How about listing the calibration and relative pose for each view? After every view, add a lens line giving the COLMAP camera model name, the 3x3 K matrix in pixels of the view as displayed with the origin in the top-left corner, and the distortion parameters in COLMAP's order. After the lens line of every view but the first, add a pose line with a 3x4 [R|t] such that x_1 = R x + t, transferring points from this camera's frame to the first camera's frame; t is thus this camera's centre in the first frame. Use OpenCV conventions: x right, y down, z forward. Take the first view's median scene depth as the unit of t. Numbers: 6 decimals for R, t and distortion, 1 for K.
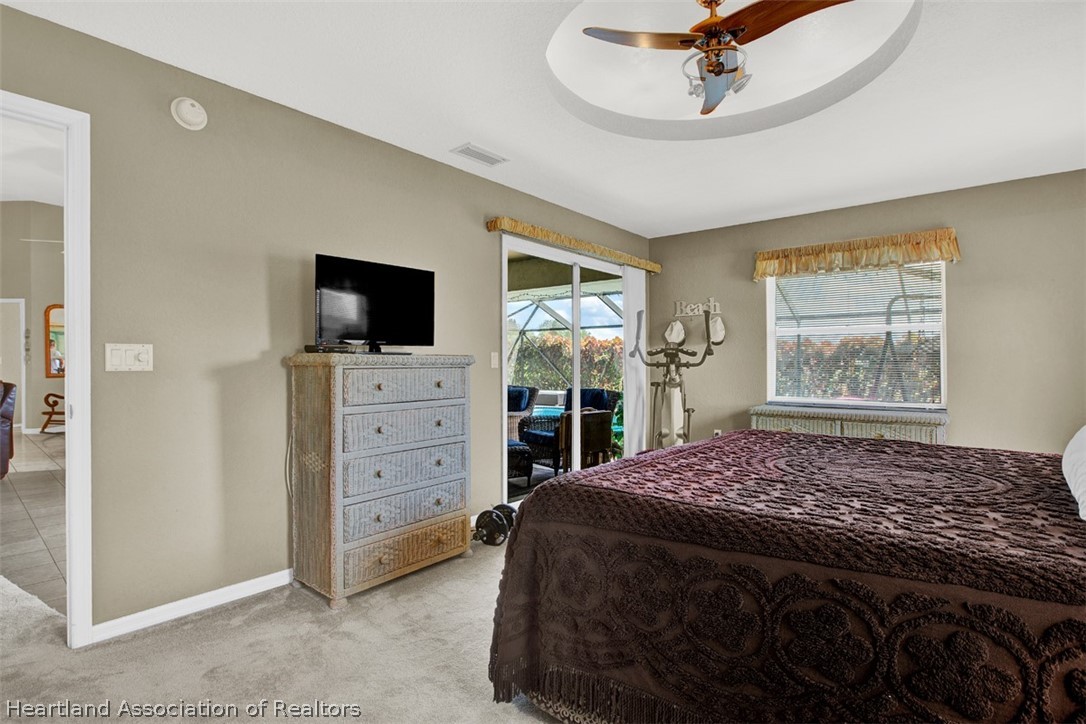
lens RADIAL K [[517.0, 0, 543.0], [0, 517.0, 362.0], [0, 0, 1]] dist [-0.051388, 0.022841]
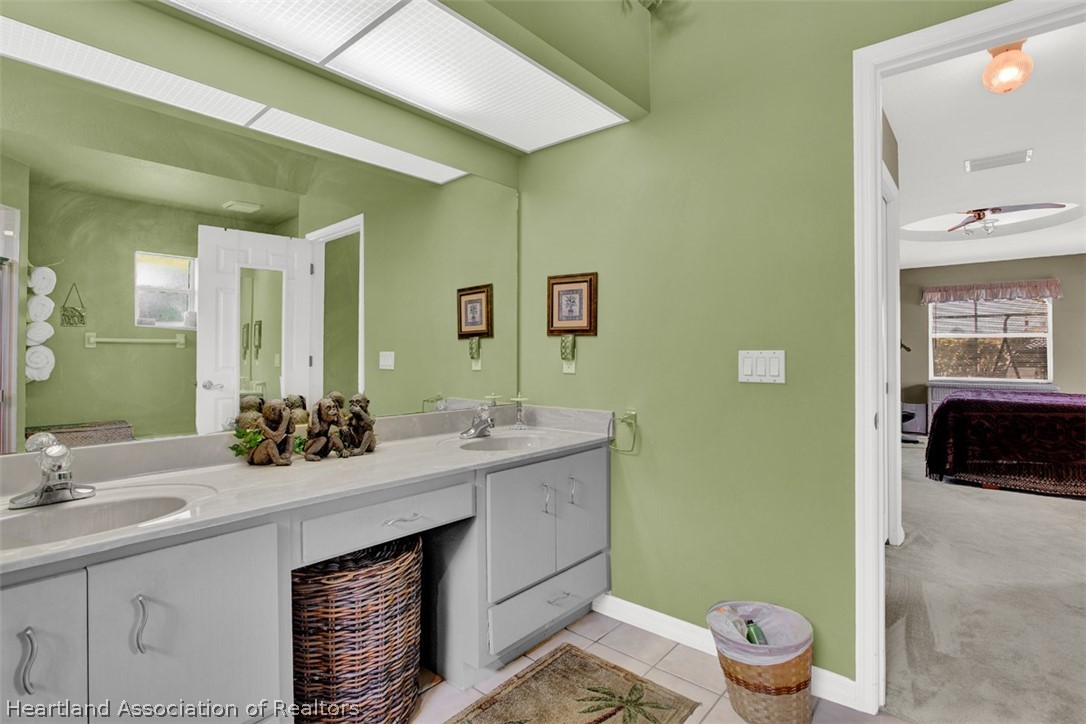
lens RADIAL K [[521.7, 0, 543.0], [0, 521.7, 362.0], [0, 0, 1]] dist [-0.015535, -0.000247]
pose [[1.000000, -0.000059, 0.000857, -0.815464], [0.000043, 0.999829, 0.018502, -0.010057], [-0.000858, -0.018502, 0.999828, -0.652519]]
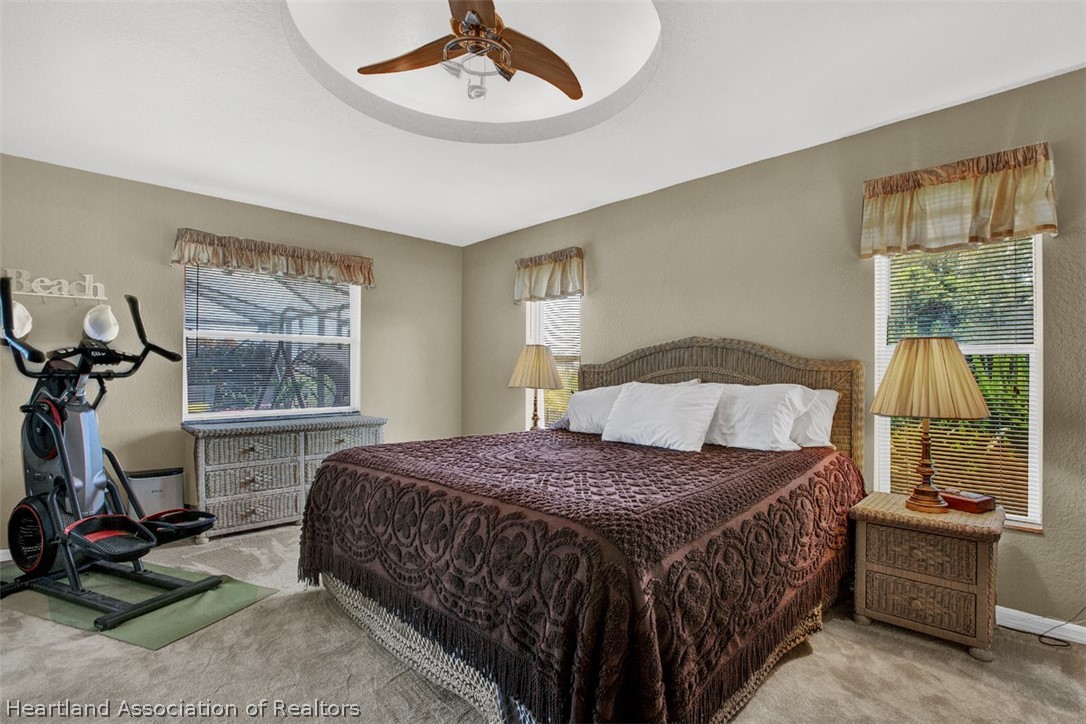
lens RADIAL K [[521.7, 0, 543.0], [0, 521.7, 362.0], [0, 0, 1]] dist [-0.015535, -0.000247]
pose [[0.099699, 0.016491, 0.994881, -0.320396], [-0.005043, 0.999858, -0.016068, -0.003820], [-0.995005, -0.003415, 0.099768, 0.394543]]
